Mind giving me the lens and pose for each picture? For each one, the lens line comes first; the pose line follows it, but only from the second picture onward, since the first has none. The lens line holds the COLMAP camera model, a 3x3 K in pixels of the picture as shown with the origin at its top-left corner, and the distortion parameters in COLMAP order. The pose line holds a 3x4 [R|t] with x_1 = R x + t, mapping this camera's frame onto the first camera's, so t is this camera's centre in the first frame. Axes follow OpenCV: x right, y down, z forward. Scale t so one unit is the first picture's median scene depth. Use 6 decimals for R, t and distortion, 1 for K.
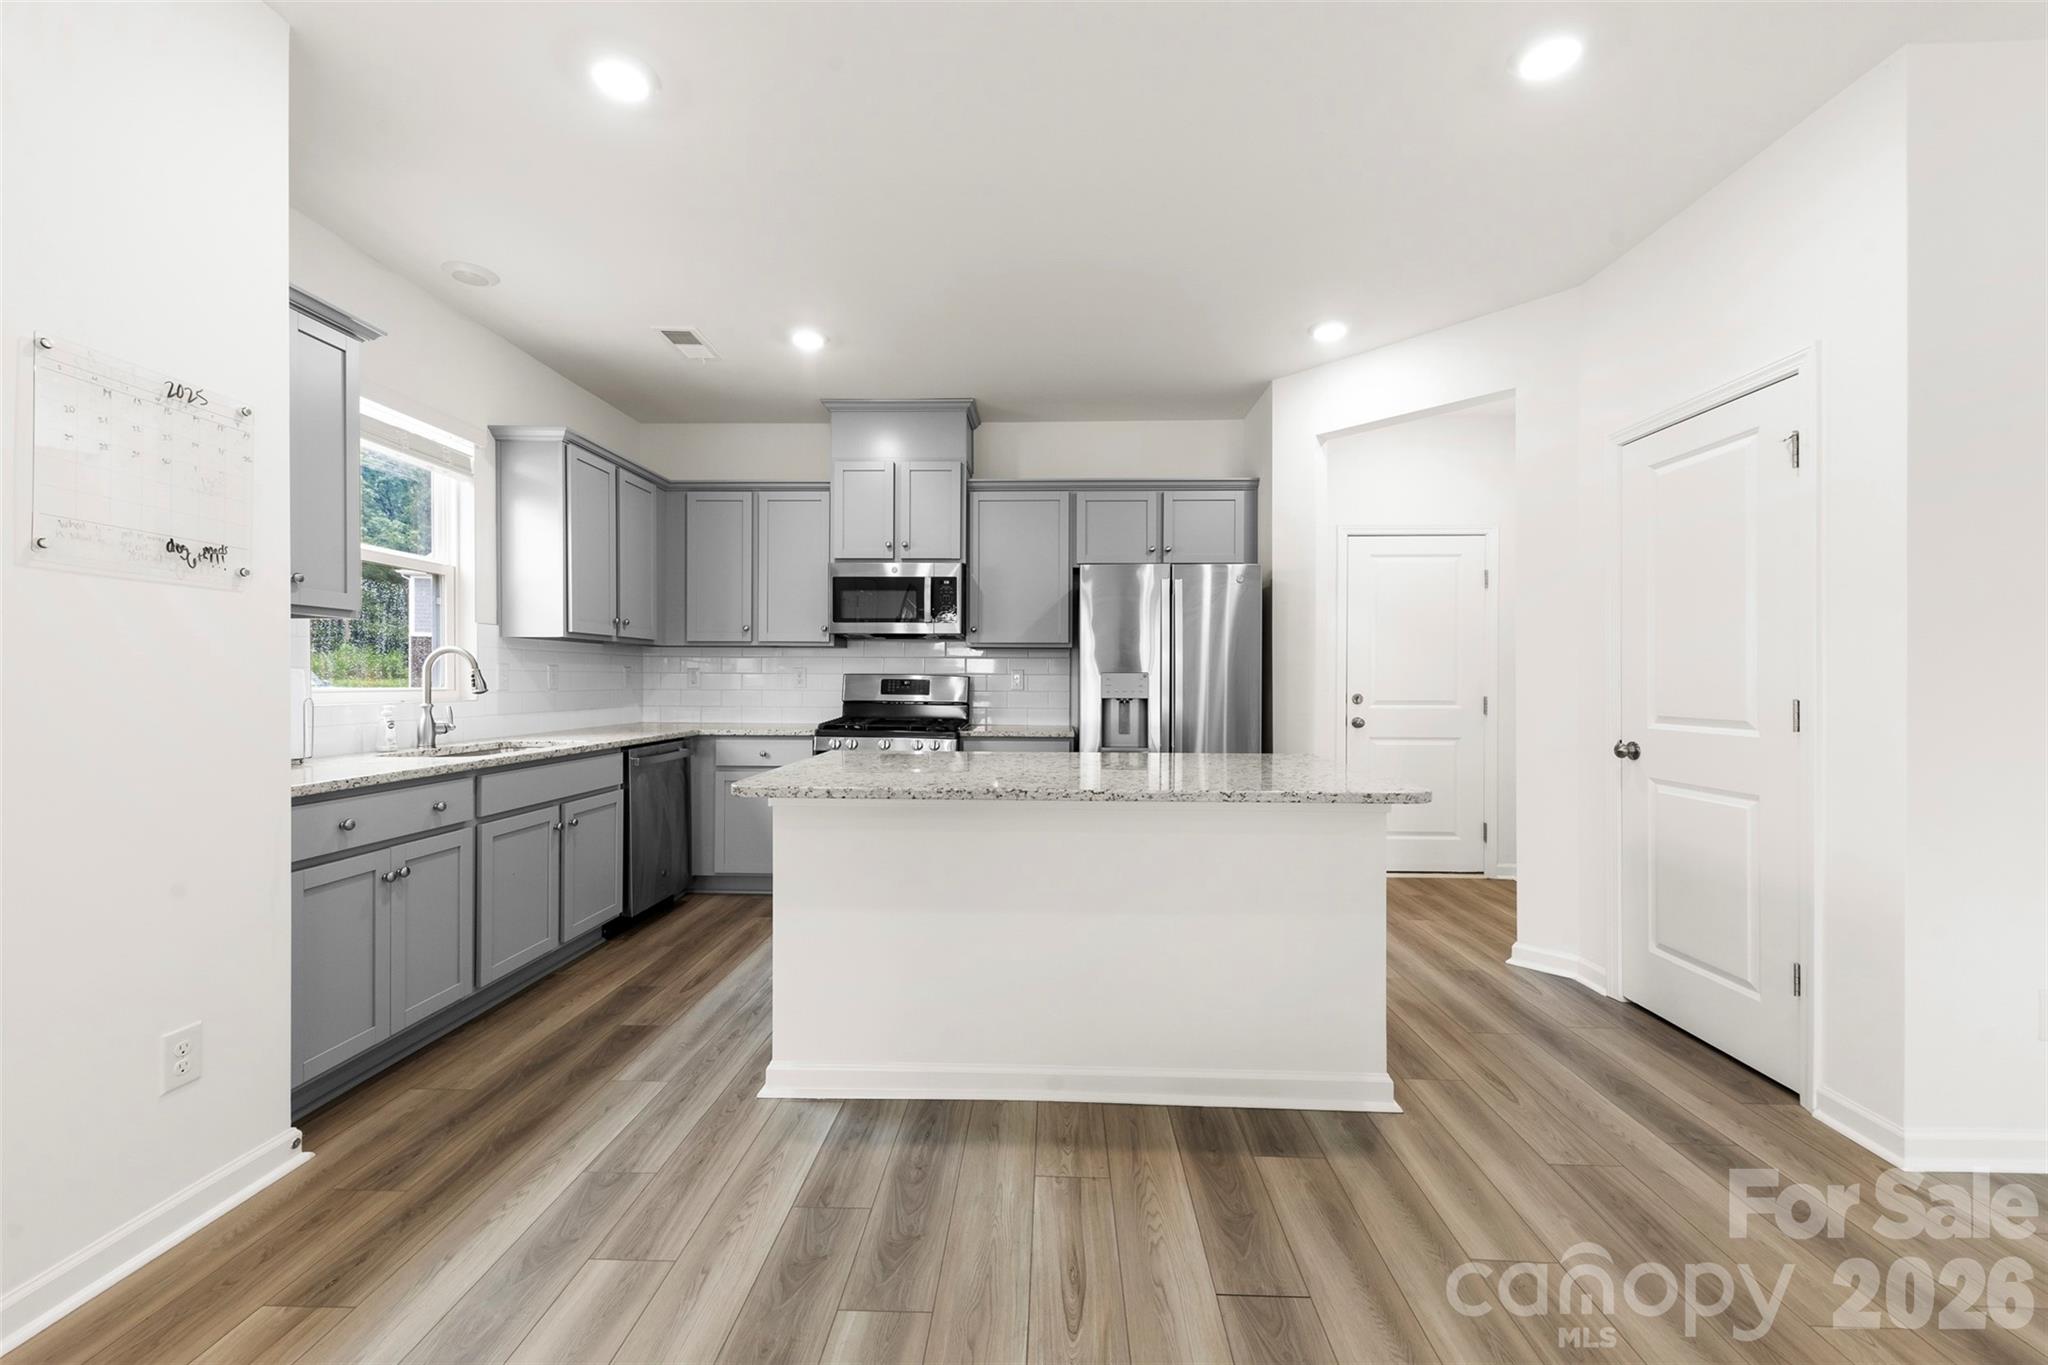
lens RADIAL K [[798.5, 0, 1029.6], [0, 798.5, 681.3], [0, 0, 1]] dist [0.010638, -0.001170]
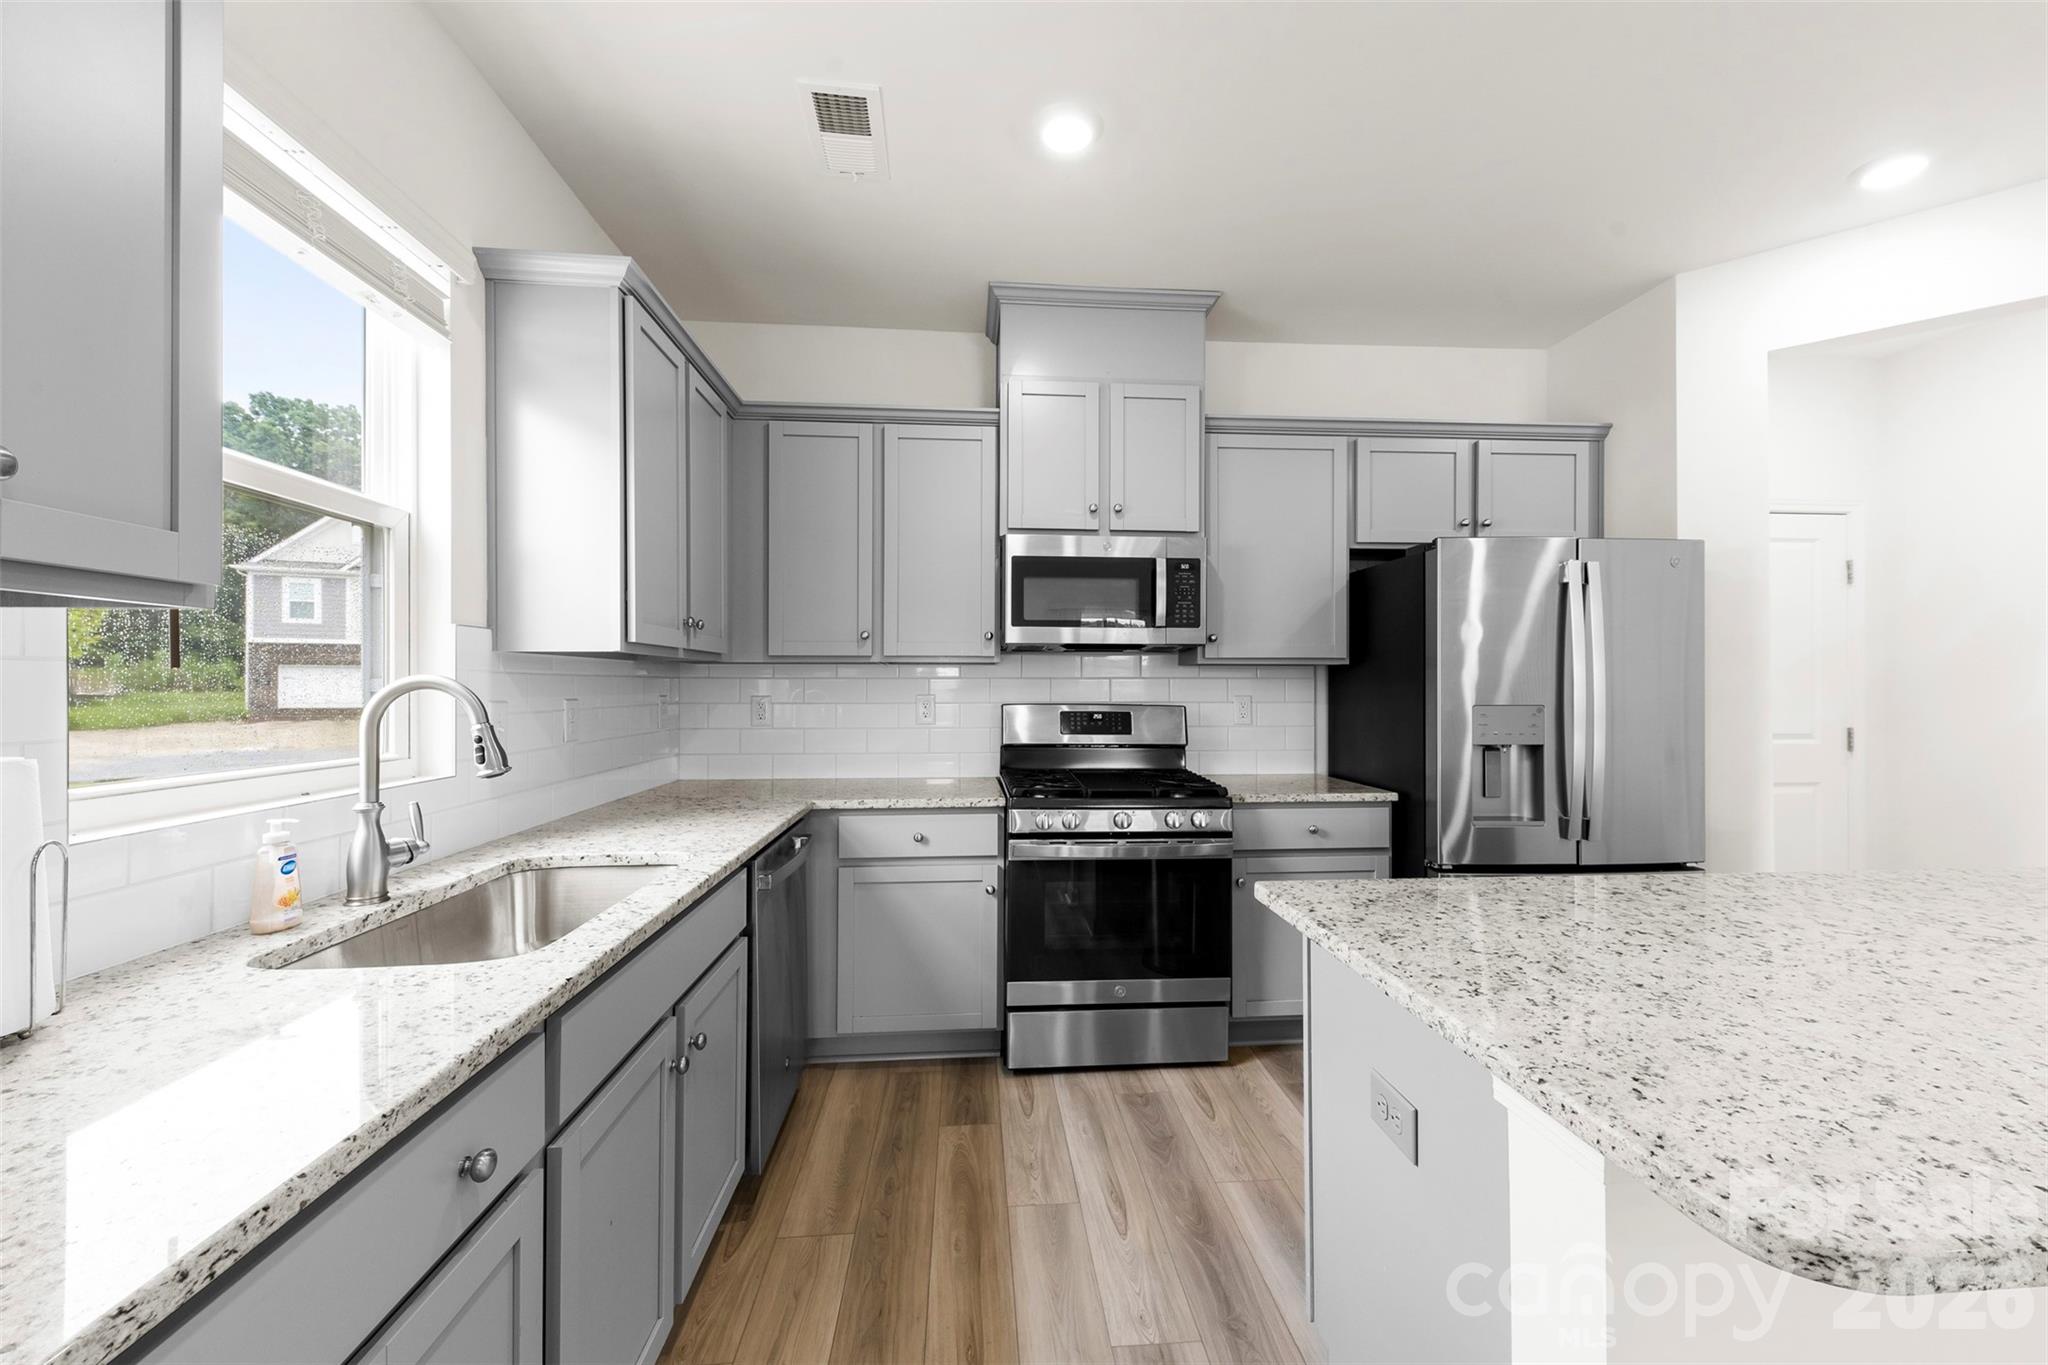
lens RADIAL K [[798.5, 0, 1031.4], [0, 798.5, 680.3], [0, 0, 1]] dist [0.010638, -0.001170]
pose [[0.993143, -0.004266, 0.116830, -0.363998], [0.005331, 0.999947, -0.008807, -0.029285], [-0.116786, 0.009369, 0.993113, 0.426055]]
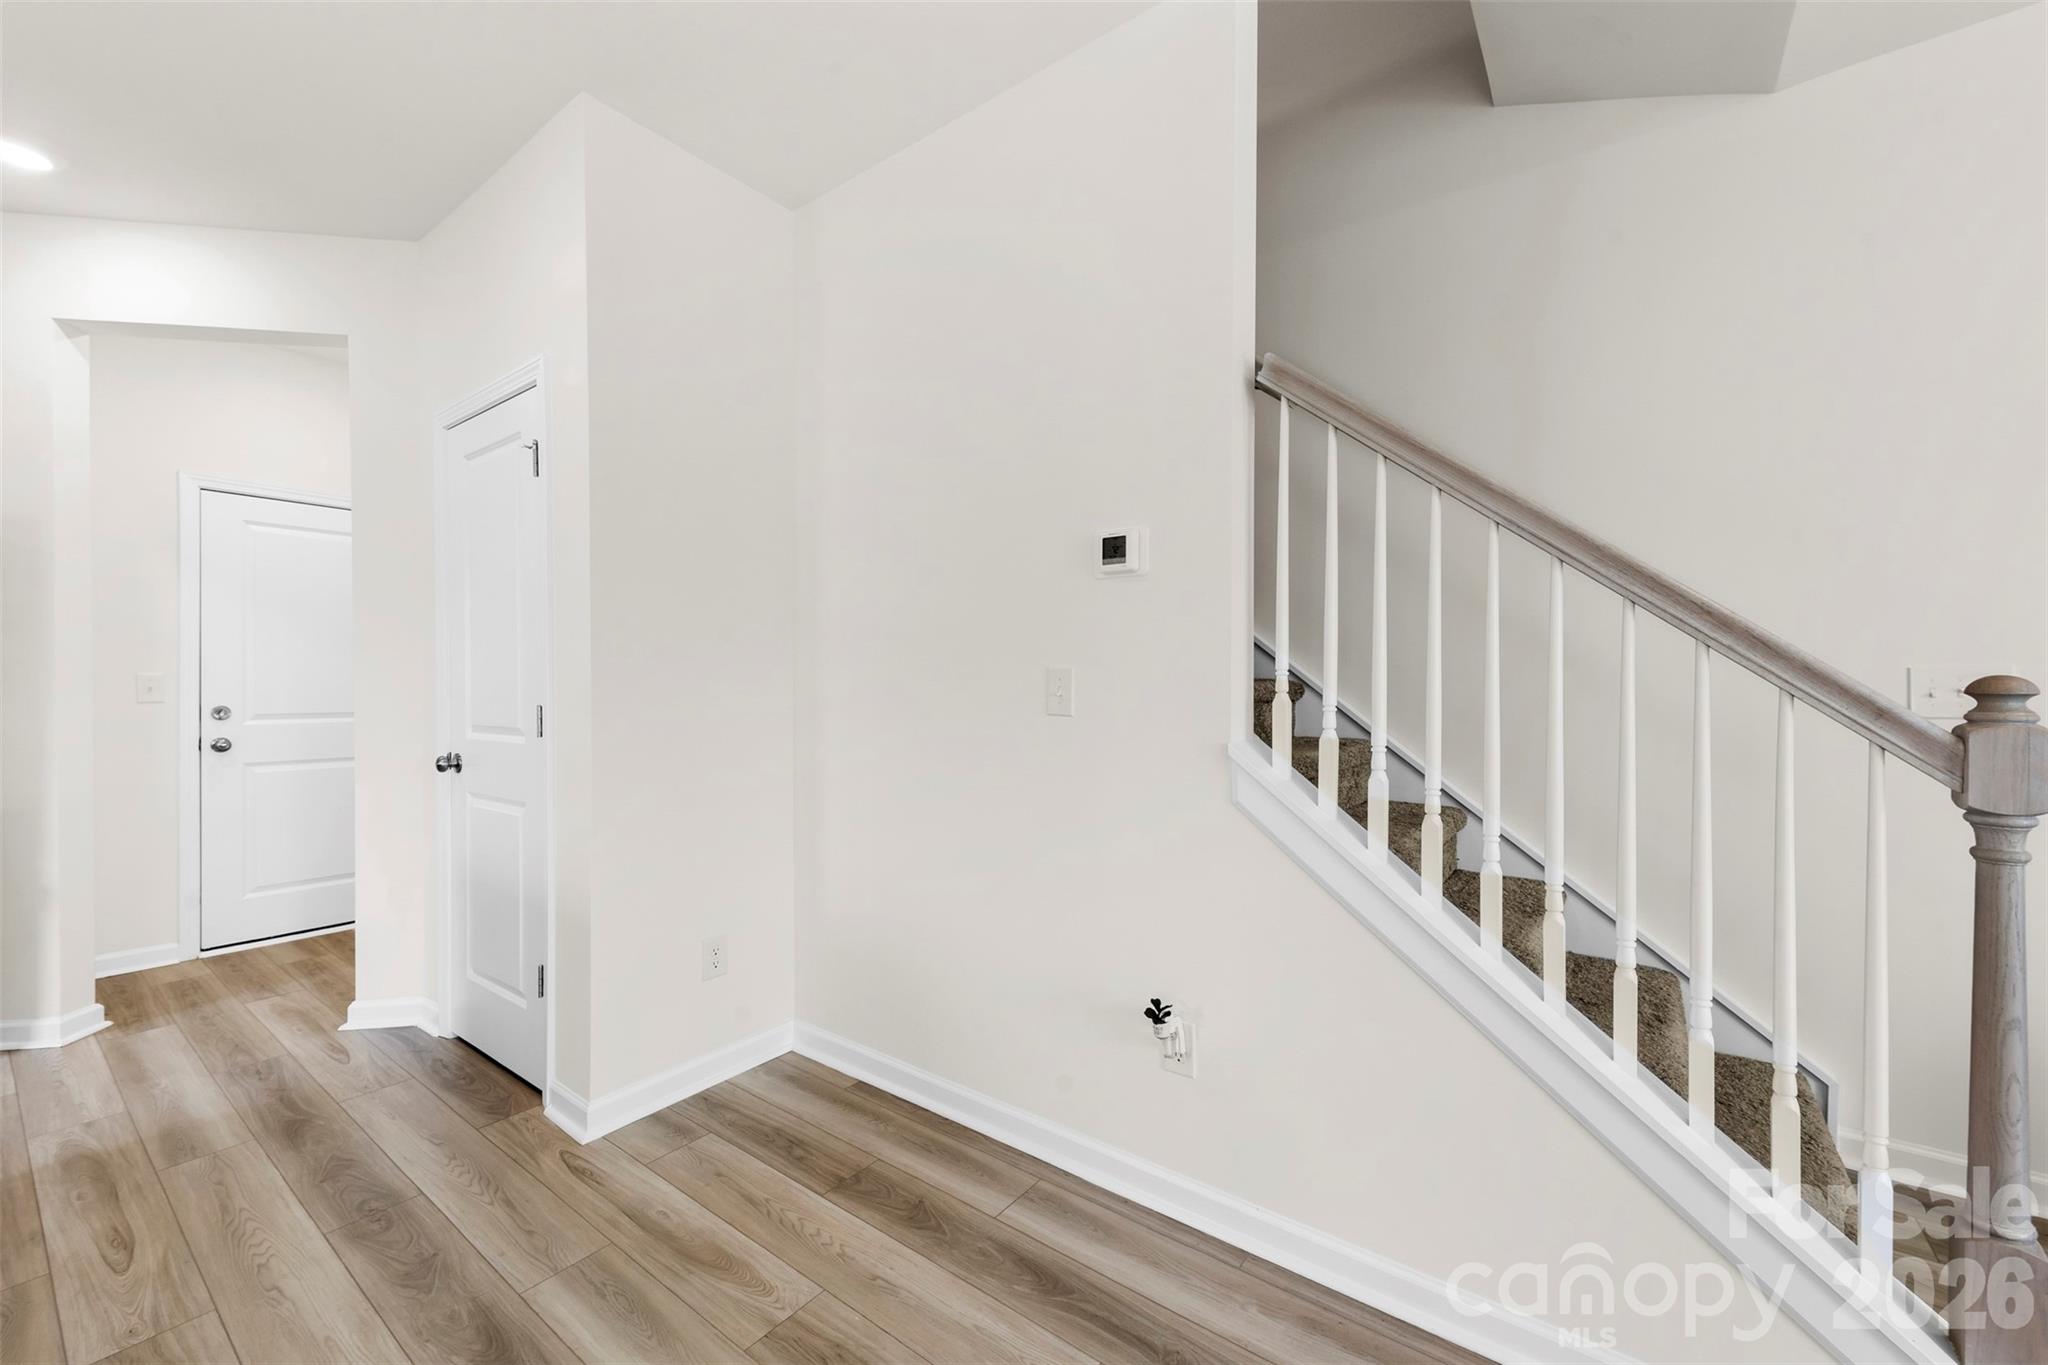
lens RADIAL K [[798.5, 0, 1038.6], [0, 798.5, 687.0], [0, 0, 1]] dist [0.010638, -0.001170]
pose [[0.568146, -0.004549, 0.822915, 0.282006], [0.004873, 0.999986, 0.002163, 0.000329], [-0.822913, 0.002781, 0.568161, -0.054278]]
